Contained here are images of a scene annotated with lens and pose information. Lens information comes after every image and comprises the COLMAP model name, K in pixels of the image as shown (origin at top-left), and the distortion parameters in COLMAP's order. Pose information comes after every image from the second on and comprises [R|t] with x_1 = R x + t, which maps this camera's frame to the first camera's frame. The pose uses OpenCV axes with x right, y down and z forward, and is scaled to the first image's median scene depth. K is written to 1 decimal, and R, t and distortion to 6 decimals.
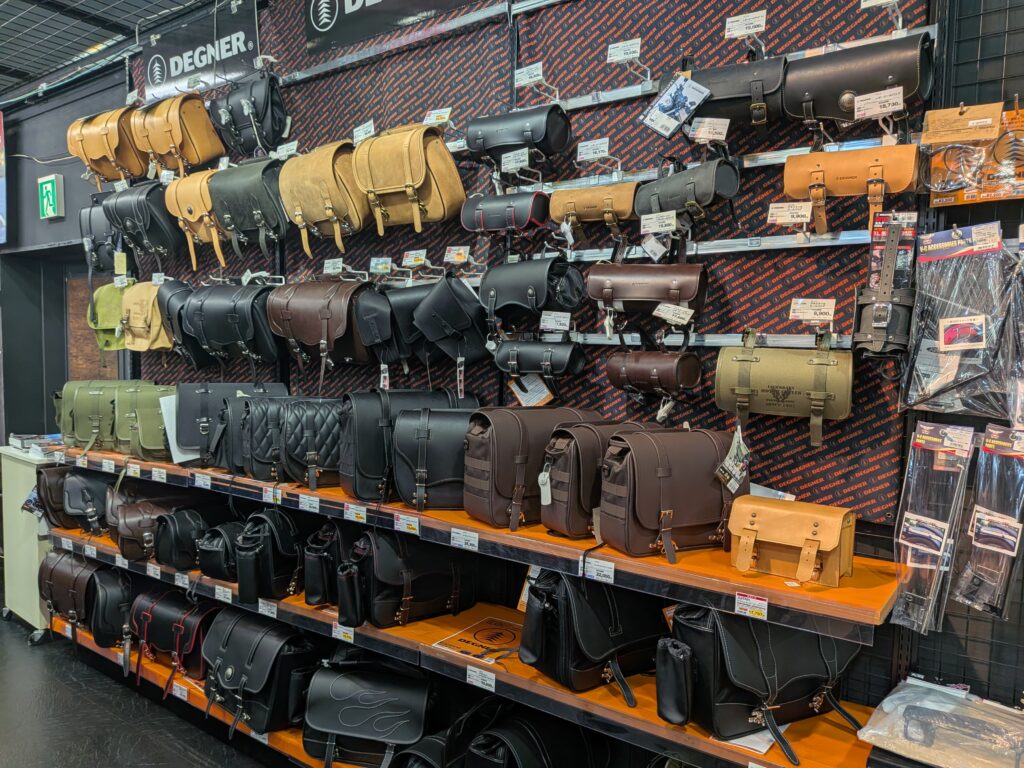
lens RADIAL K [[735.2, 0, 512.6], [0, 735.2, 386.7], [0, 0, 1]] dist [0.000977, -0.000035]
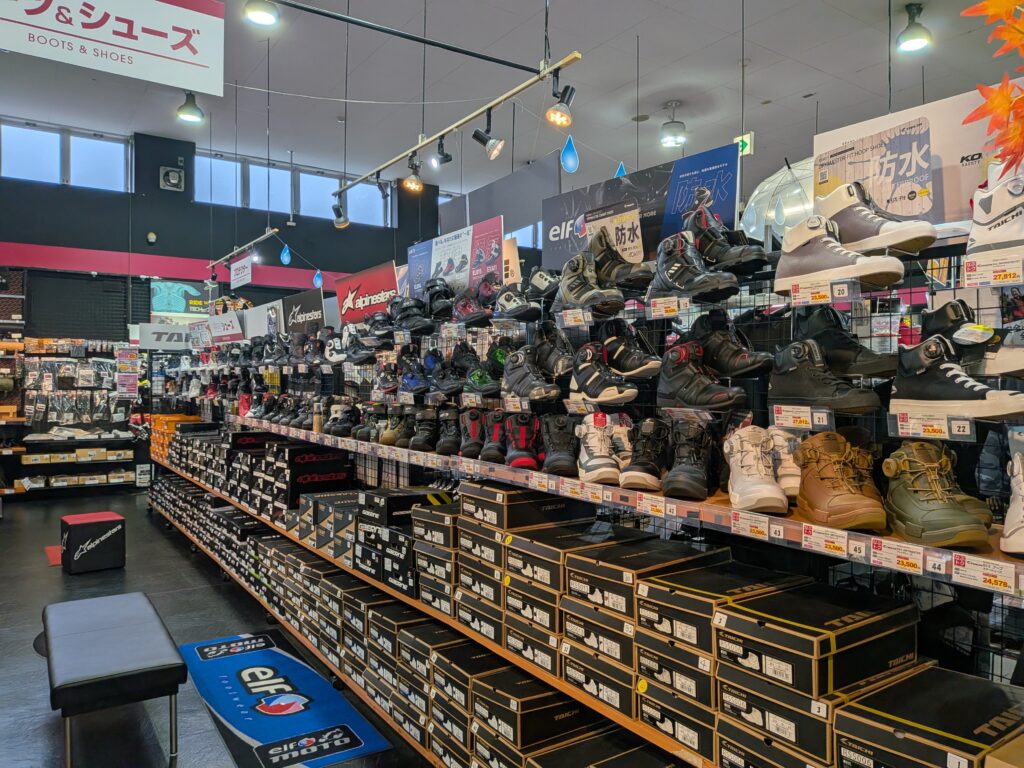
lens RADIAL K [[735.2, 0, 512.5], [0, 735.2, 385.4], [0, 0, 1]] dist [0.000977, -0.000035]
pose [[0.343318, -0.014088, 0.939114, -3.571555], [0.064529, 0.997879, -0.008620, 0.305522], [-0.937000, 0.063559, 0.343498, -4.579118]]
